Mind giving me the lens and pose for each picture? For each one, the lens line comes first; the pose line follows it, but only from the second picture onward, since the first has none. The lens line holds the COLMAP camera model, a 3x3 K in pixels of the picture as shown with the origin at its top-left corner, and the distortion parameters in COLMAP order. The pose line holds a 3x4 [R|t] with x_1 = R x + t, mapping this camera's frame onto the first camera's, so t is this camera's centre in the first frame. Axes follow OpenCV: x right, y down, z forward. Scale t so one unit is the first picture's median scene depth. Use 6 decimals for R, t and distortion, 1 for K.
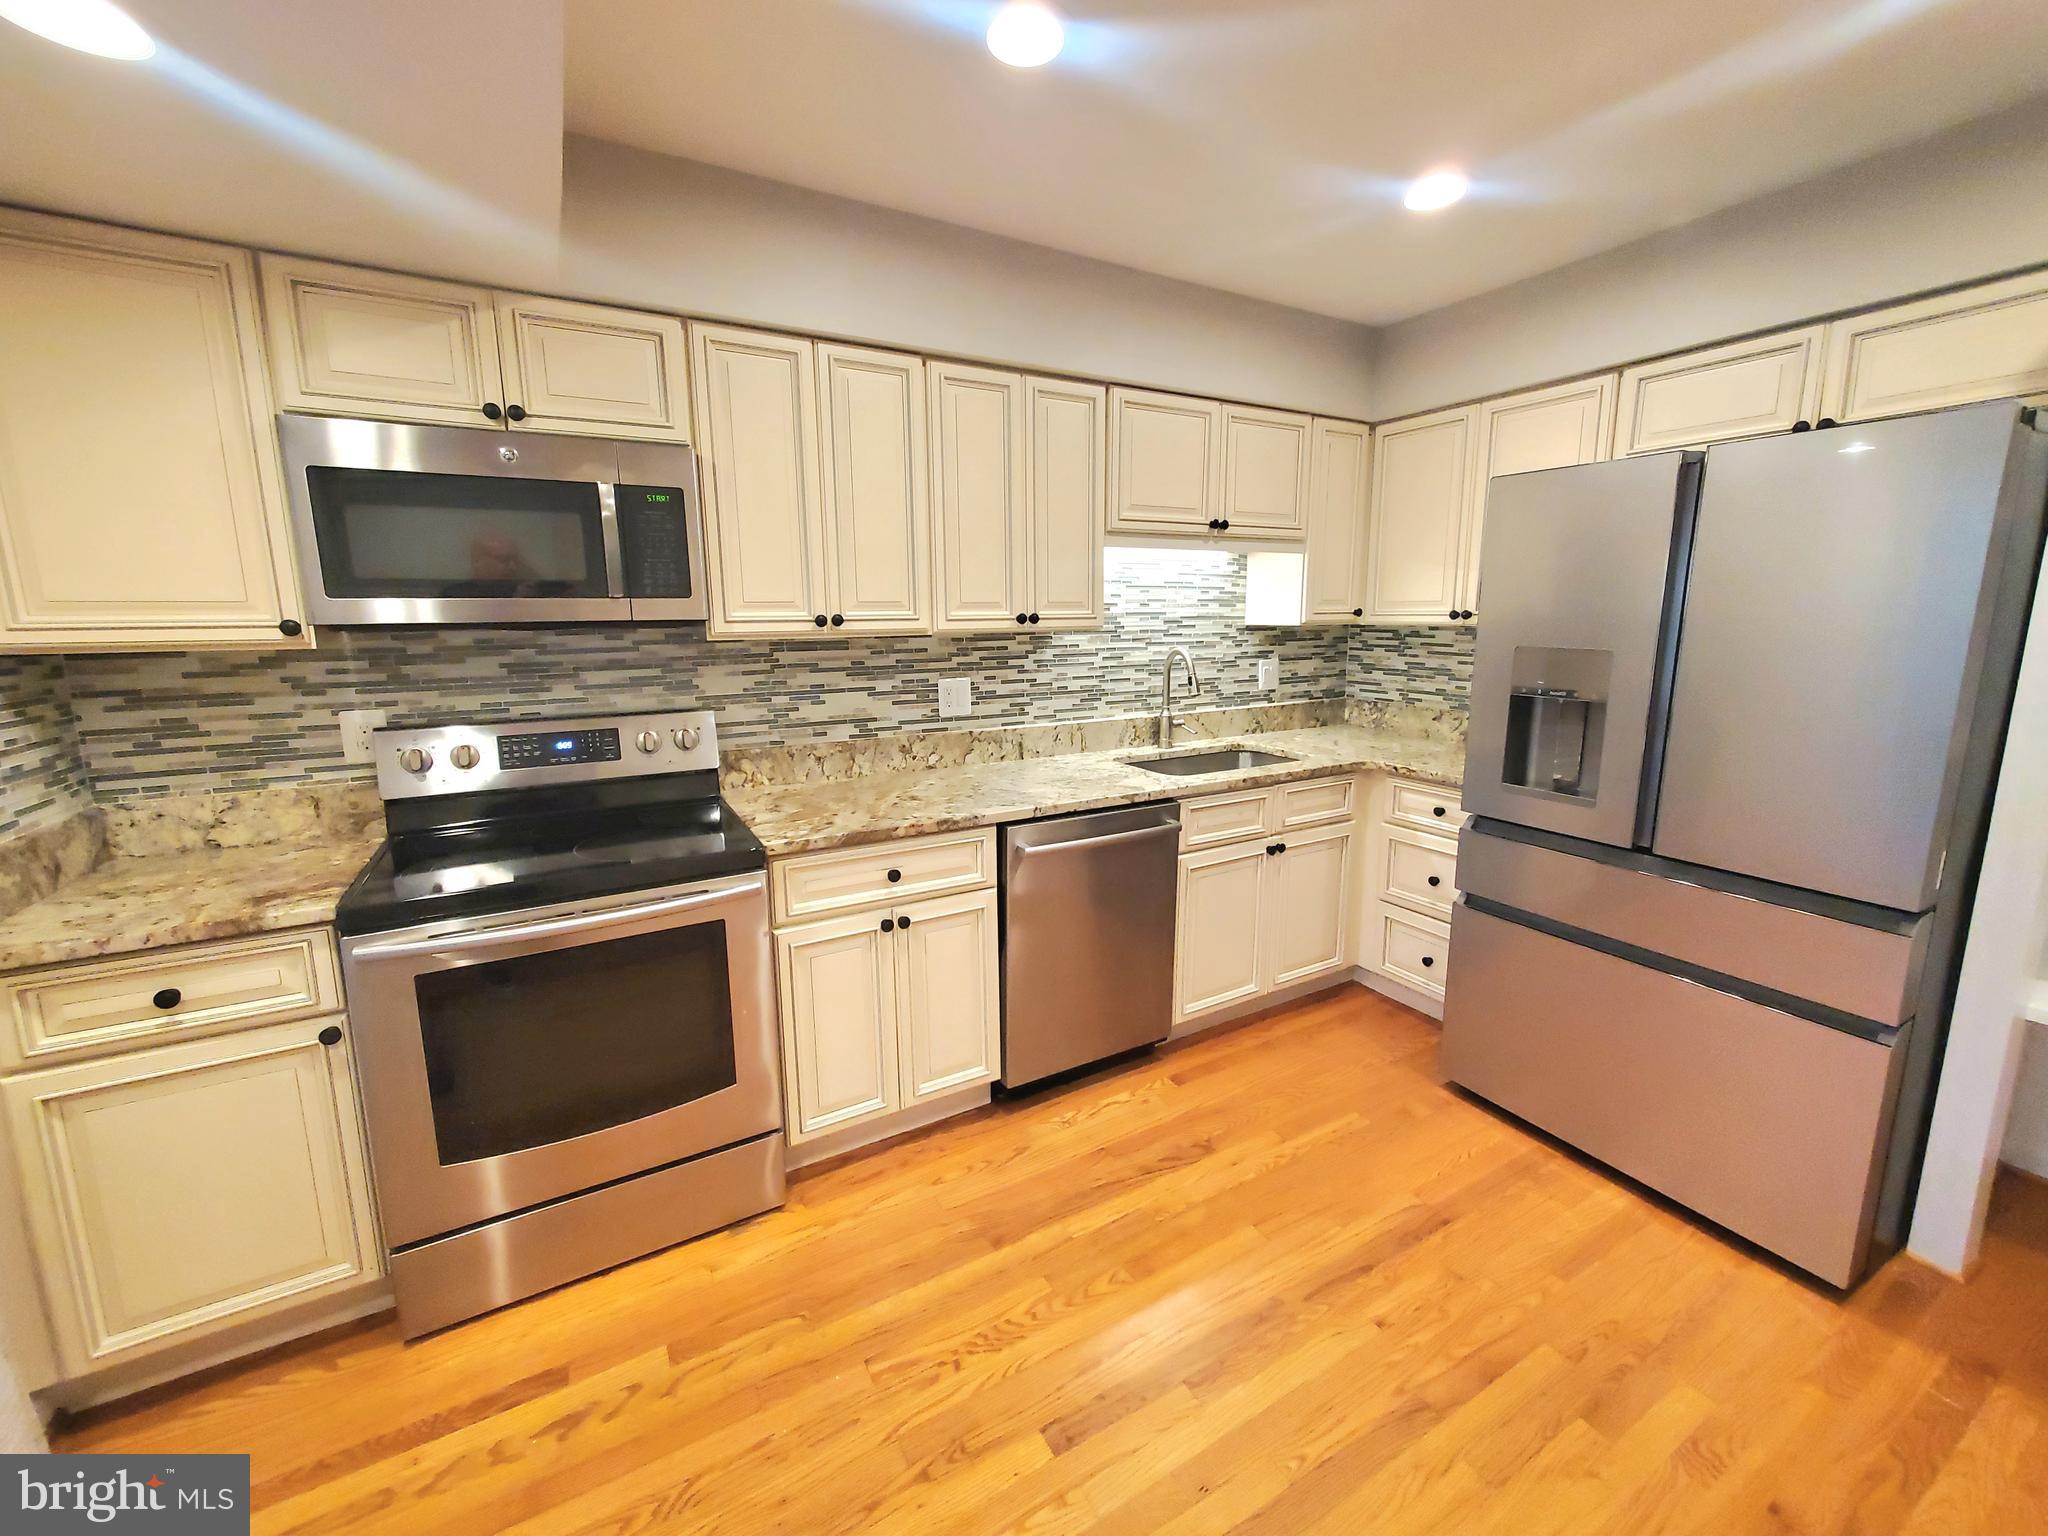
lens RADIAL K [[808.7, 0, 1025.8], [0, 808.7, 753.9], [0, 0, 1]] dist [0.000392, 0.000508]
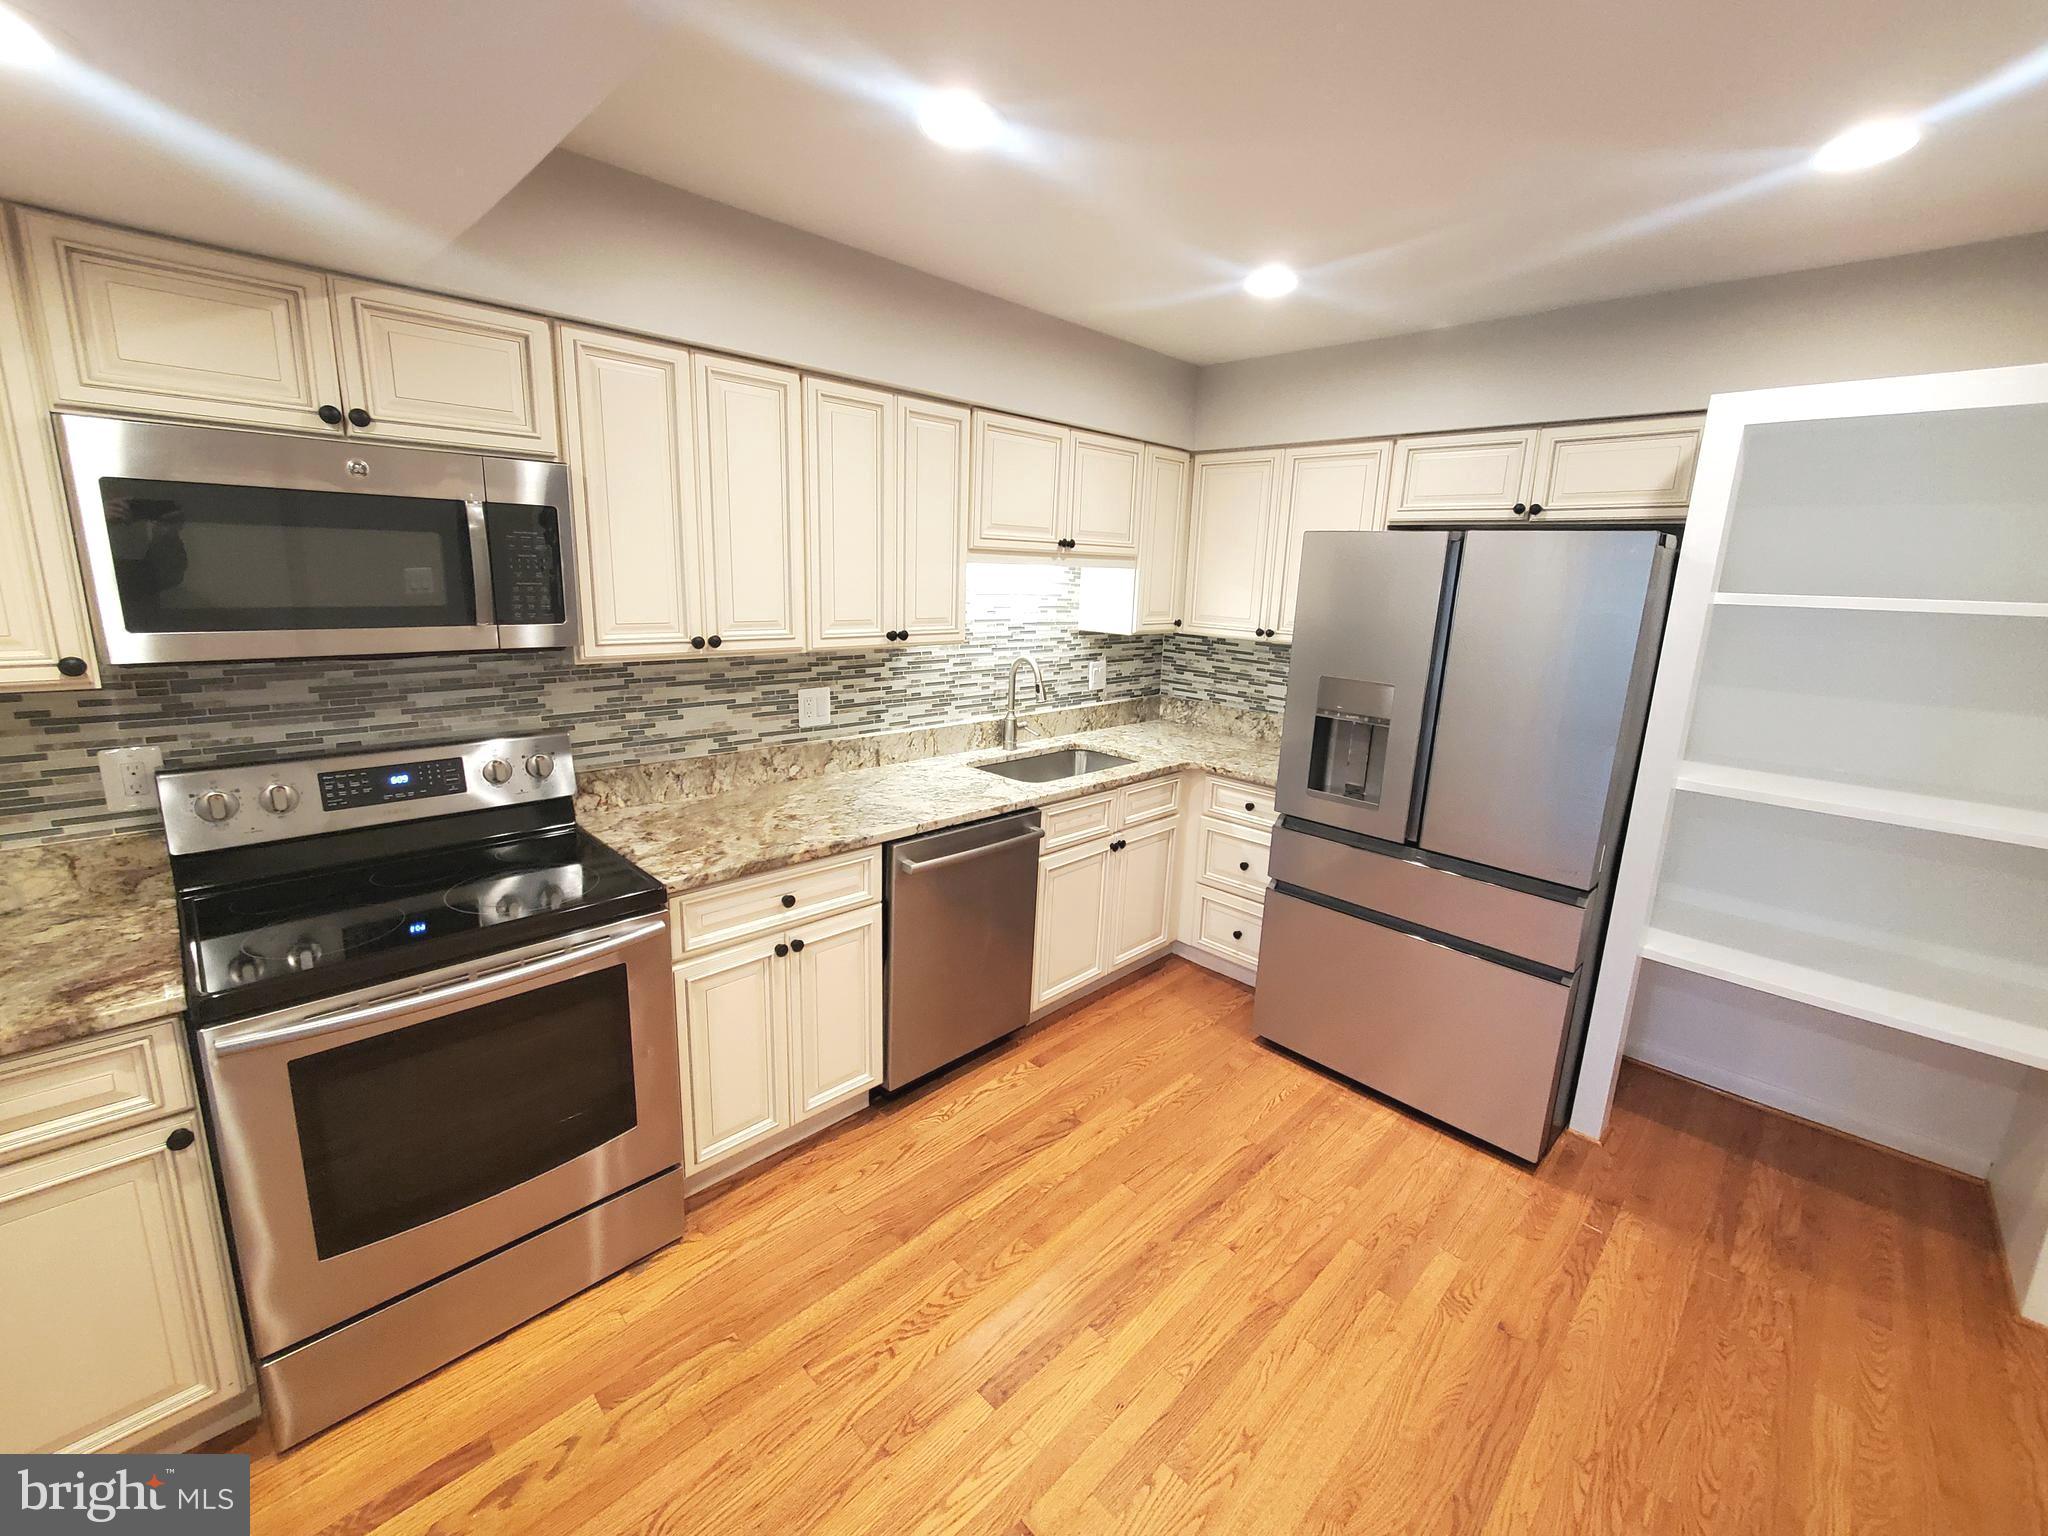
lens RADIAL K [[840.2, 0, 1028.0], [0, 840.2, 754.2], [0, 0, 1]] dist [0.000414, -0.000522]
pose [[0.962208, -0.016122, 0.271840, -0.154506], [0.003164, 0.998840, 0.048040, -0.081041], [-0.272299, -0.045364, 0.961143, -0.080766]]
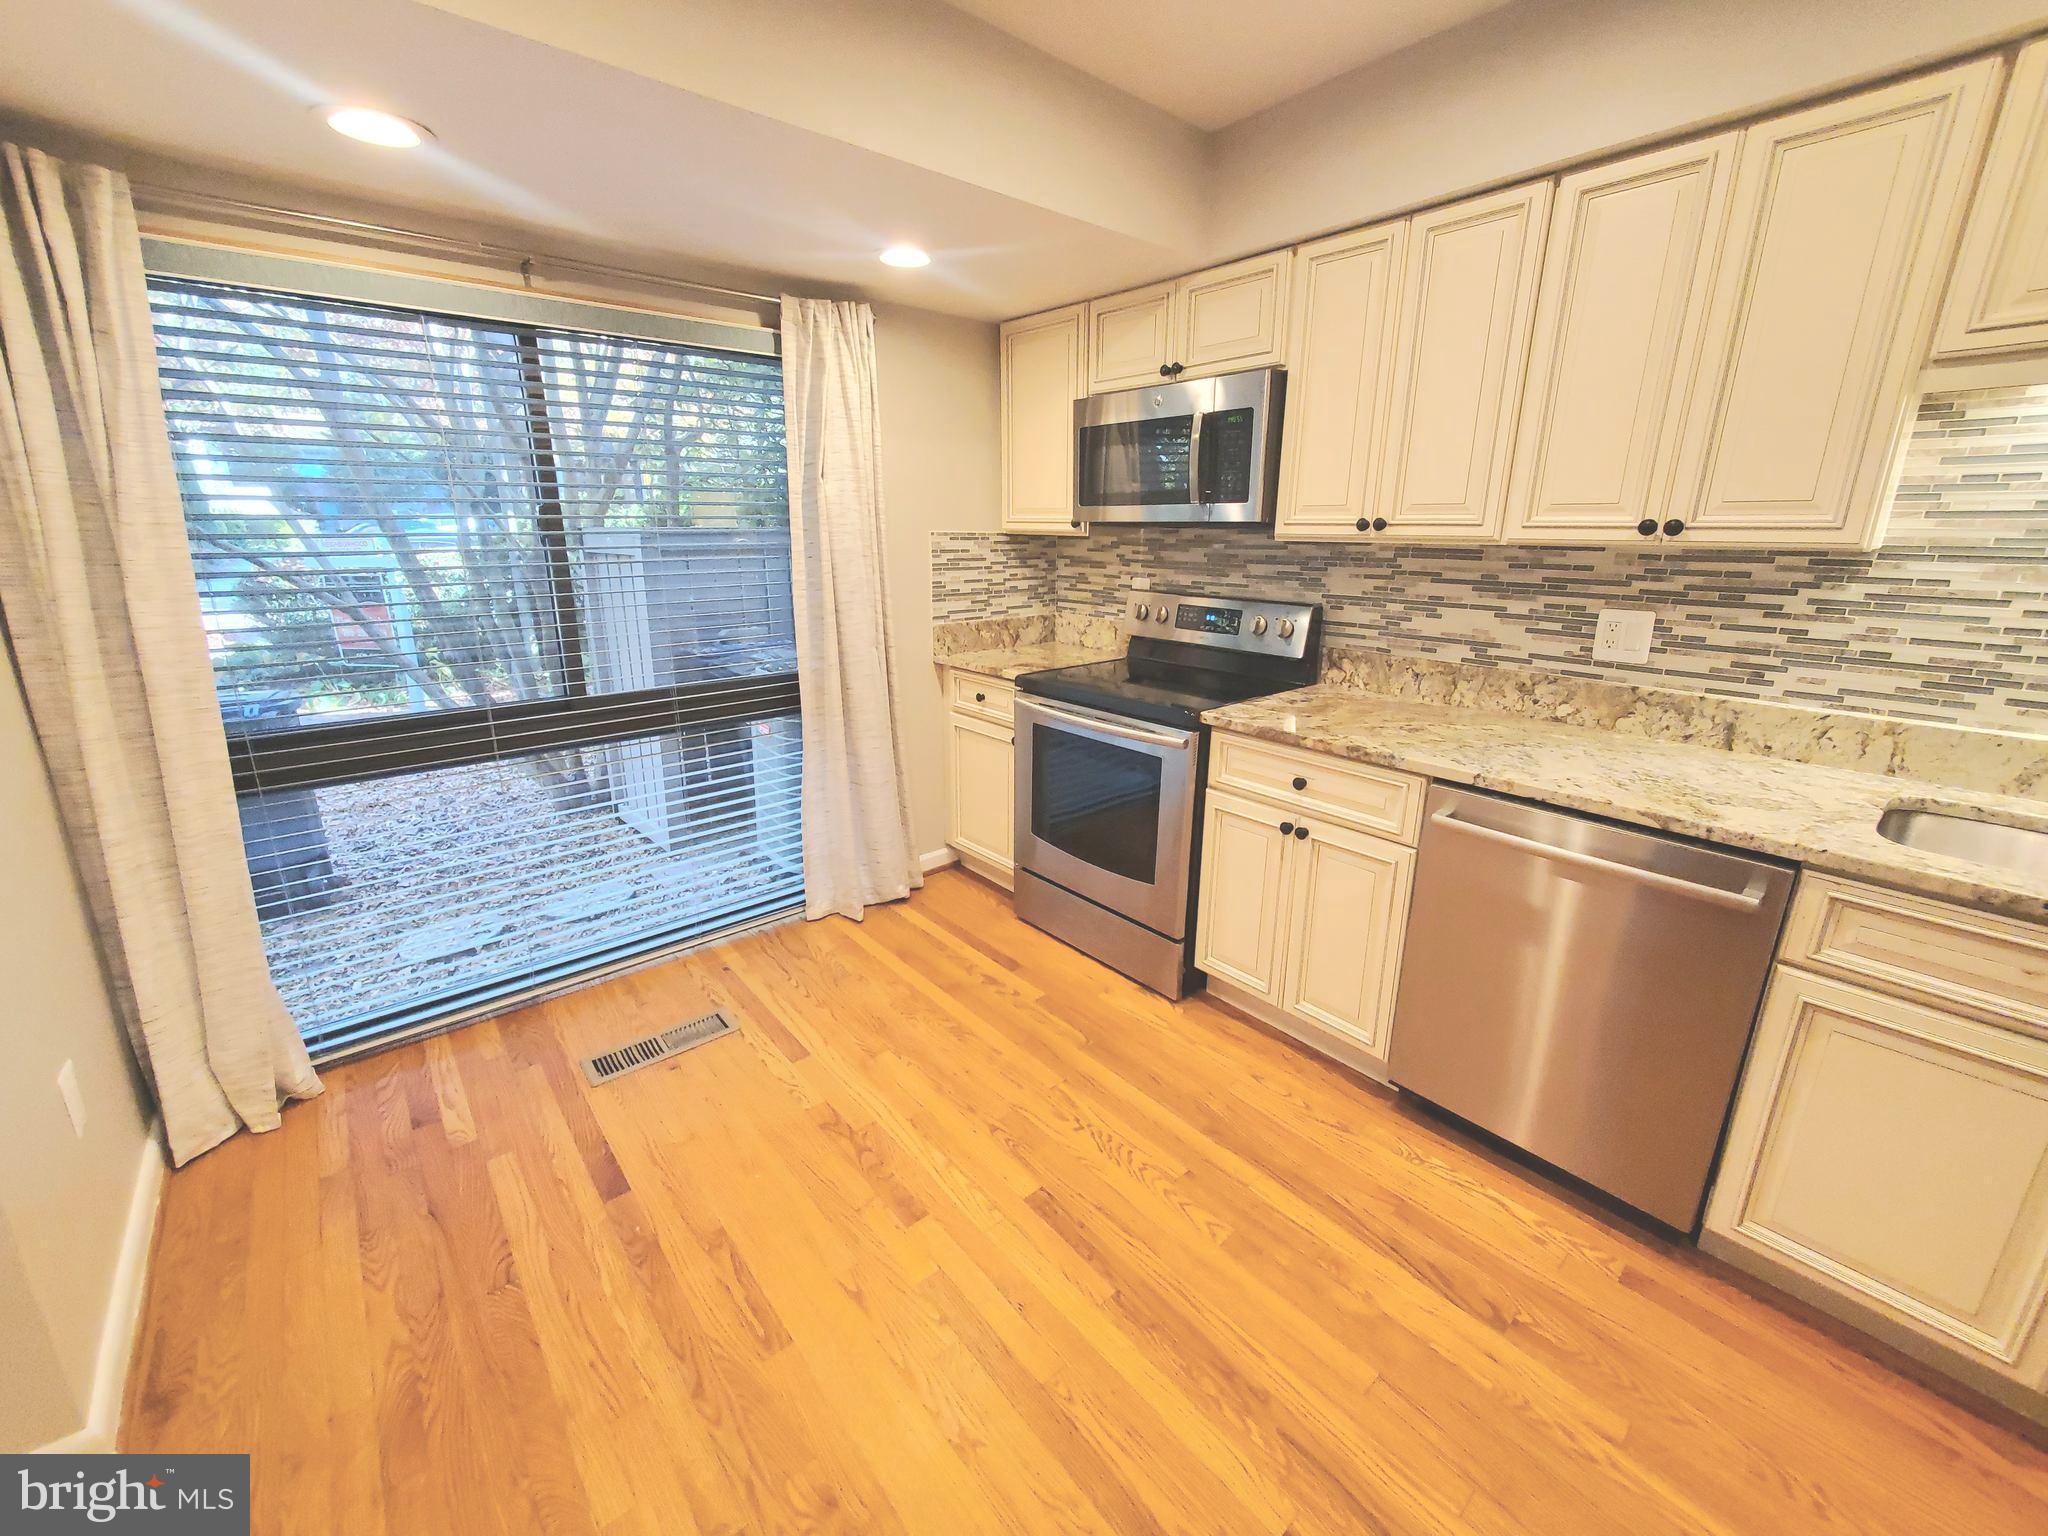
lens RADIAL K [[813.8, 0, 1028.9], [0, 813.8, 756.3], [0, 0, 1]] dist [0.000613, 0.000305]
pose [[0.193181, 0.279898, -0.940393, 0.703805], [-0.175046, 0.952902, 0.247663, -0.072838], [0.965422, 0.116768, 0.233077, 0.426349]]
